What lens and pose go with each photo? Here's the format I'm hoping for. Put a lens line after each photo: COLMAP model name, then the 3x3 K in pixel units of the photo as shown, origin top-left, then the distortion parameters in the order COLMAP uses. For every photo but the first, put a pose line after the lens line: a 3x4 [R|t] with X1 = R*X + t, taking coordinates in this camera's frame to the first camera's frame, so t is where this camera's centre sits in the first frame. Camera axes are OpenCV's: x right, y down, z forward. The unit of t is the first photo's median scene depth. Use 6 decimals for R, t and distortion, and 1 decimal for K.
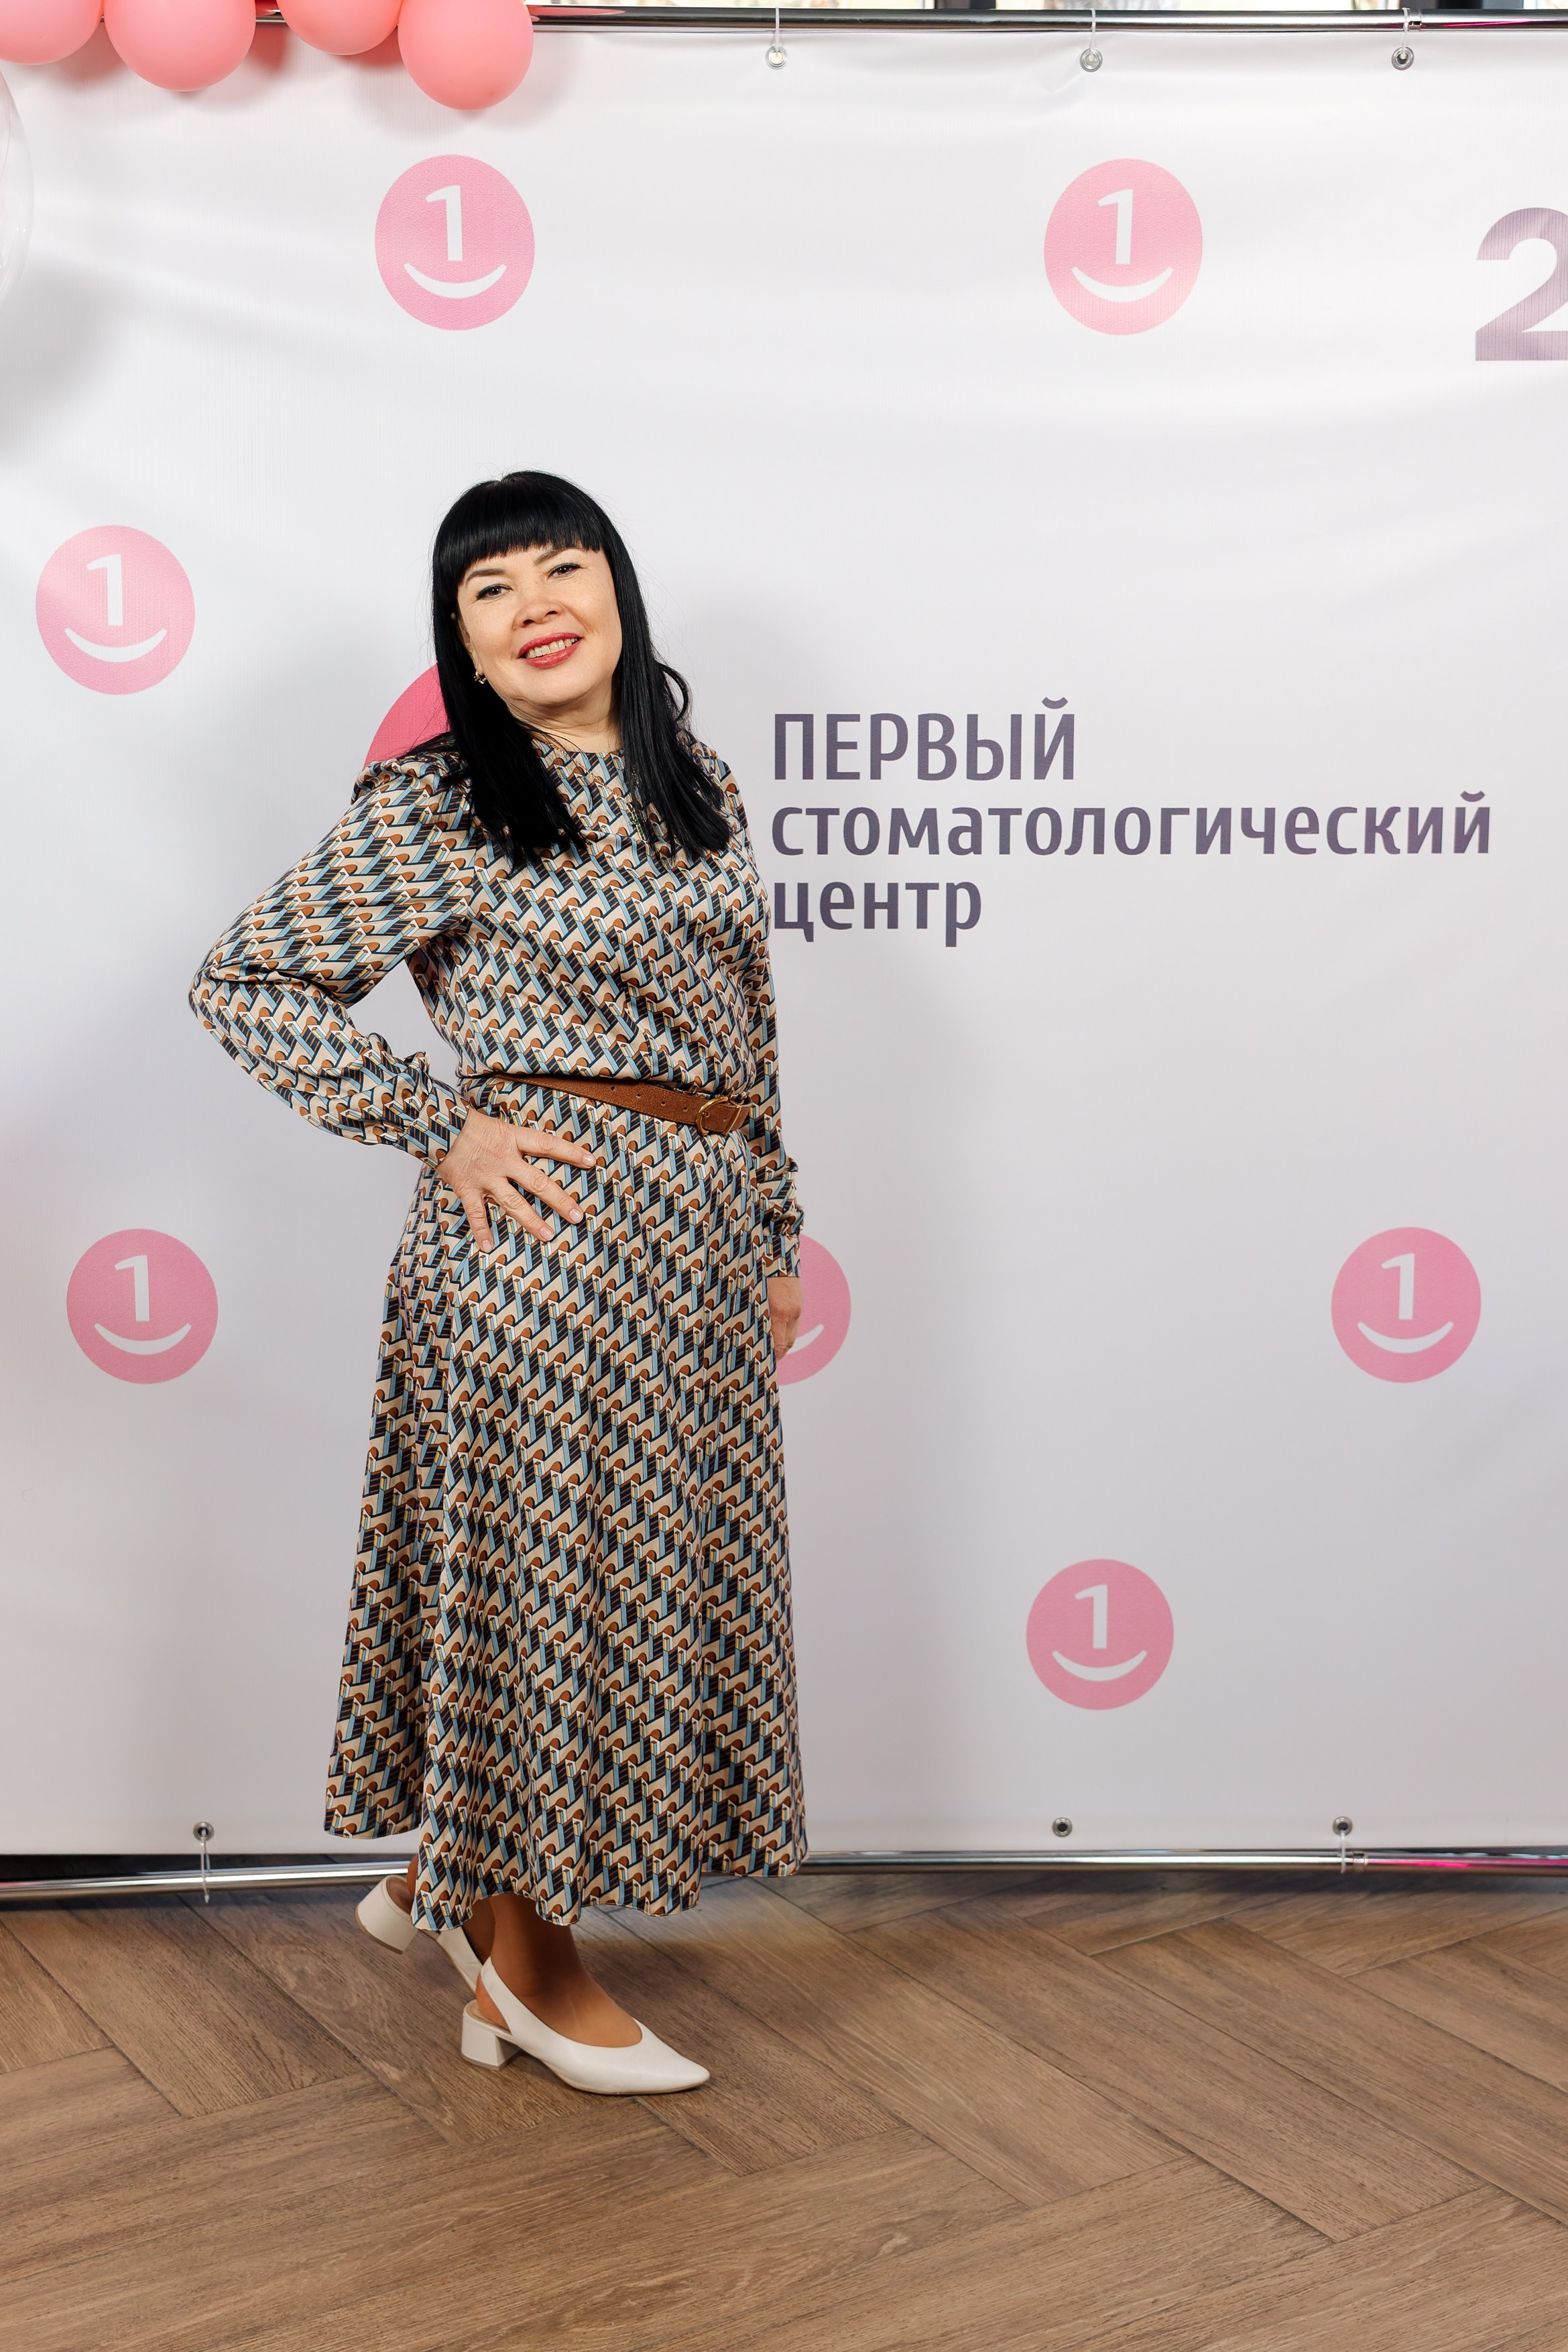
lens RADIAL K [[2843.6, 0, 770.7], [0, 2843.6, 1190.2], [0, 0, 1]] dist [0.016668, -0.015279]
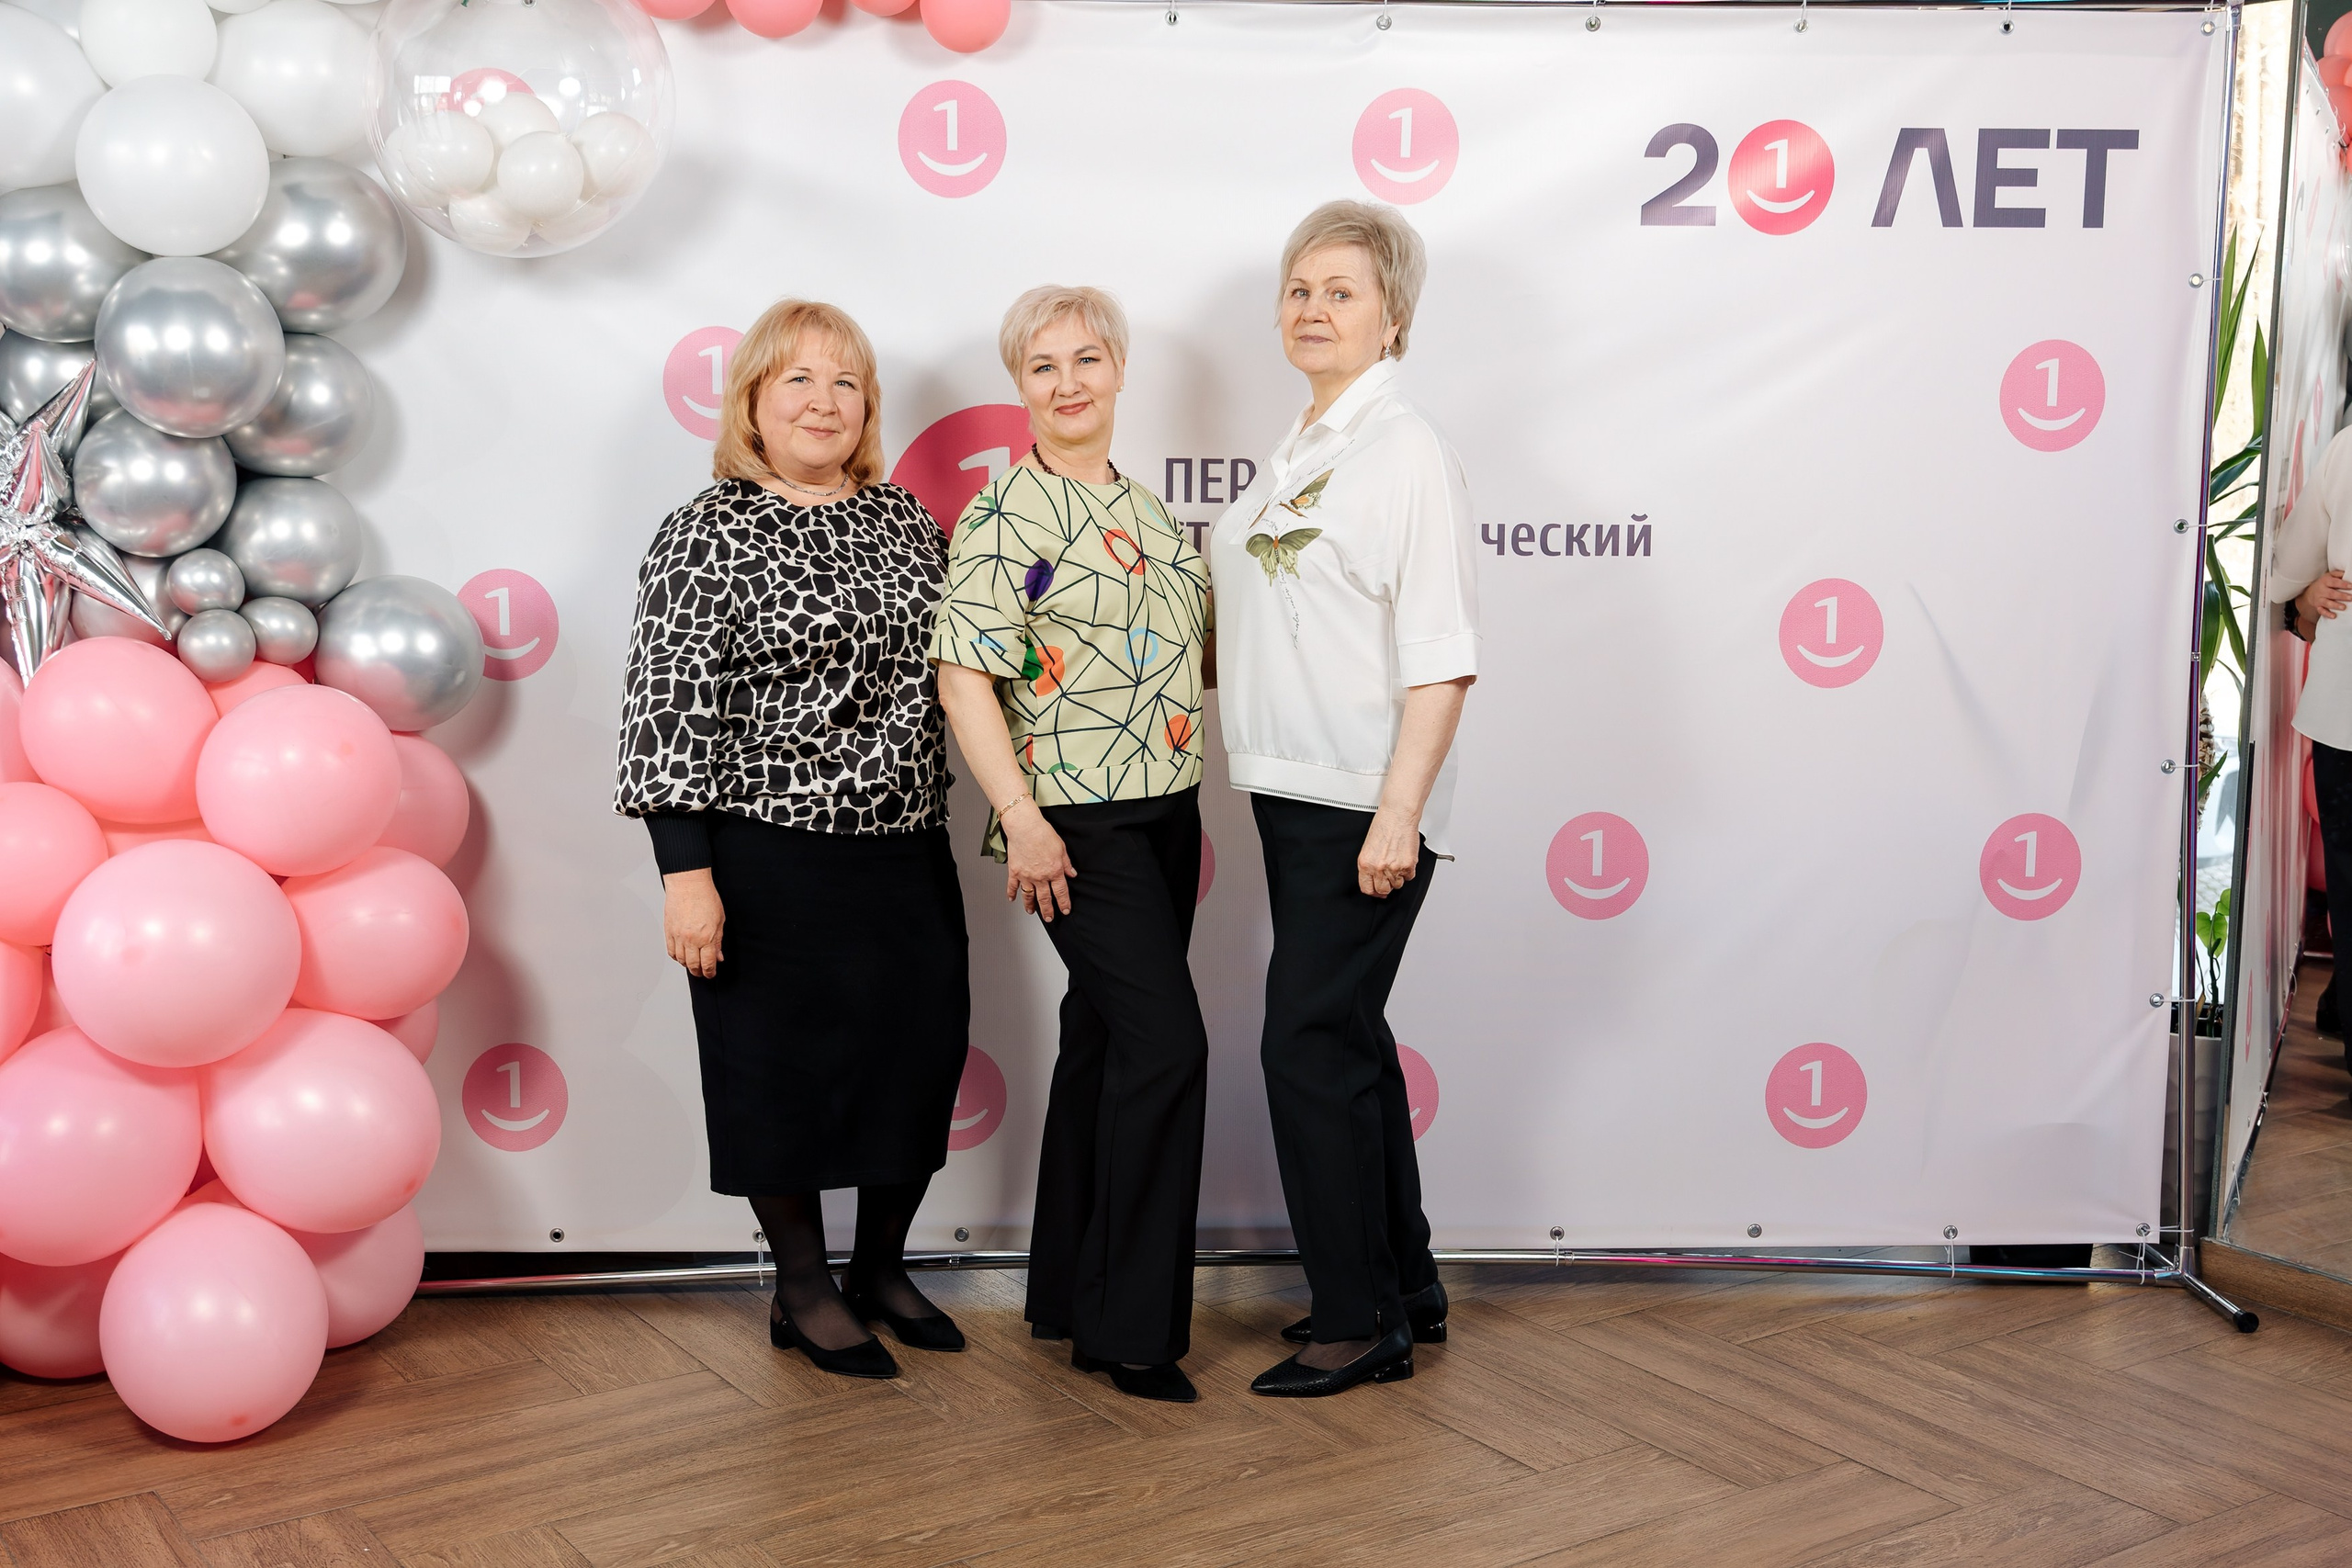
lens RADIAL K [[2583.0, 0, 1180.1], [0, 2583.0, 764.5], [0, 0, 1]] dist [0.035577, 0.010662]
pose [[0.999601, 0.005975, 0.027589, -0.027757], [-0.005067, 0.999448, -0.032841, 0.033177], [-0.027770, 0.032688, 0.999080, -0.321261]]
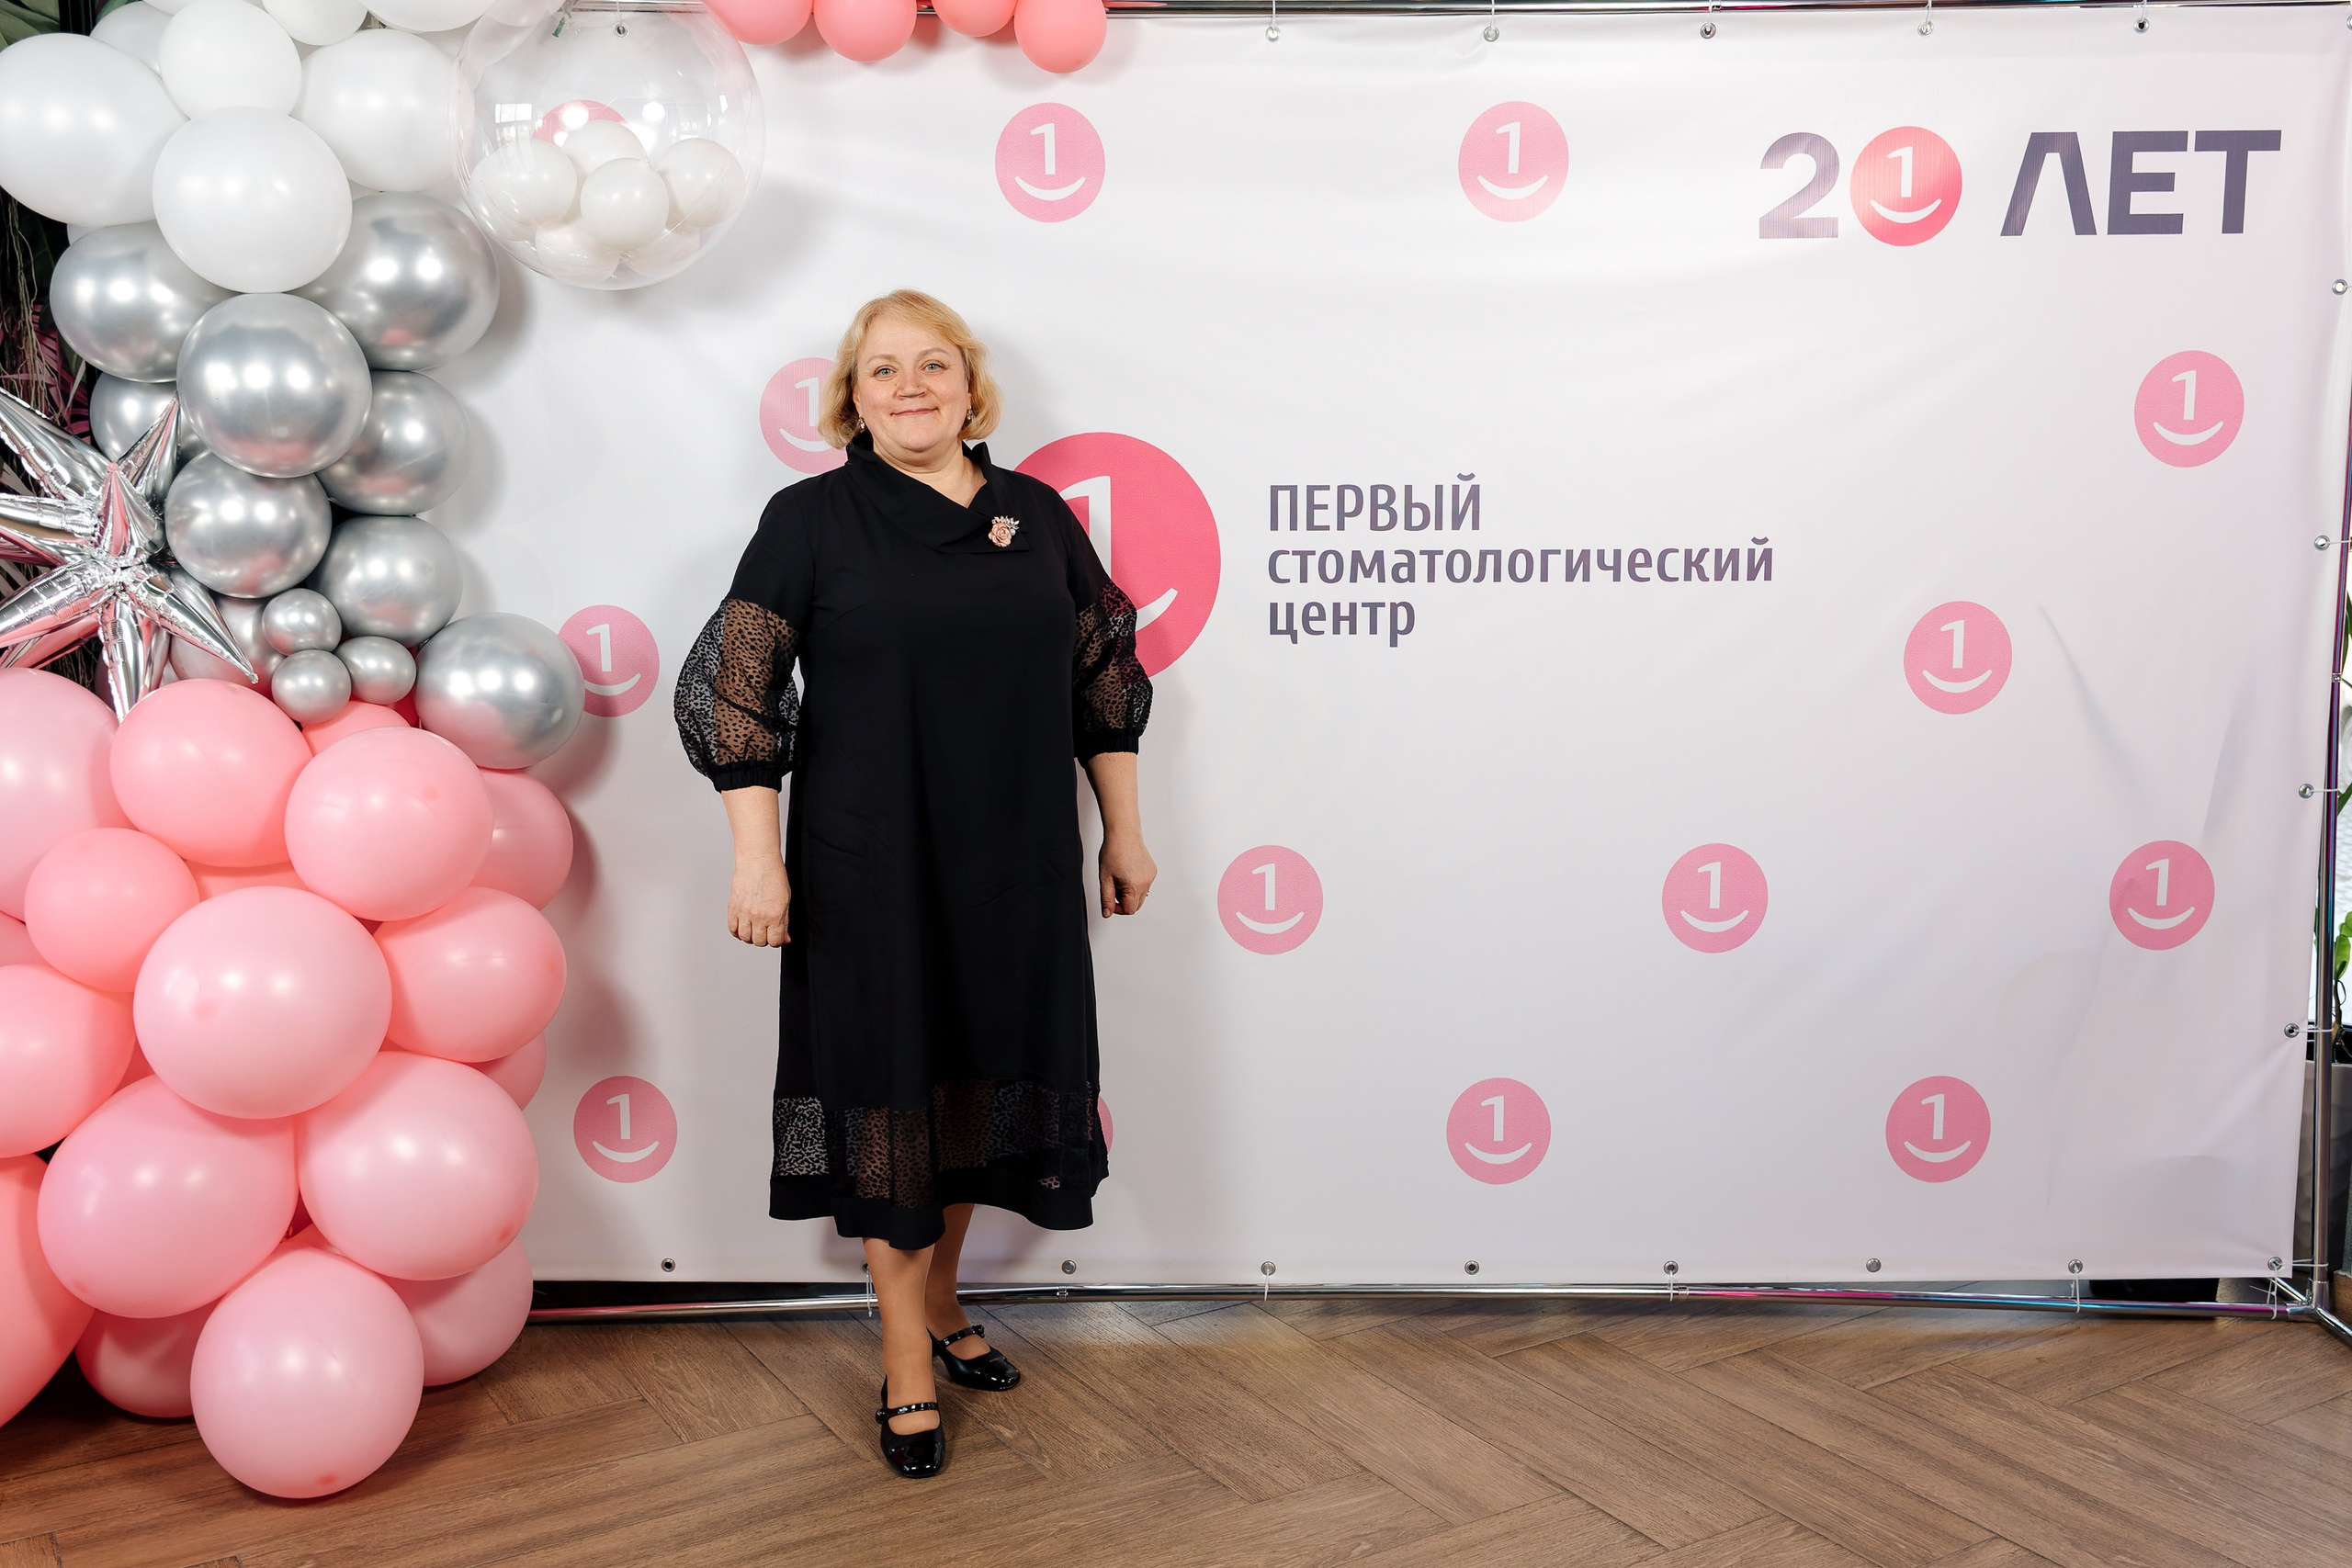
lens RADIAL K [[2147.6, 0, 1173.5], [0, 2147.6, 774.7], [0, 0, 1]] dist [0.008991, 0.001706]
pose [[0.999699, -0.000213, -0.024536, -0.020811], [-0.000262, 0.999813, -0.019348, -0.000399], [0.024535, 0.019348, 0.999512, -0.081137]]
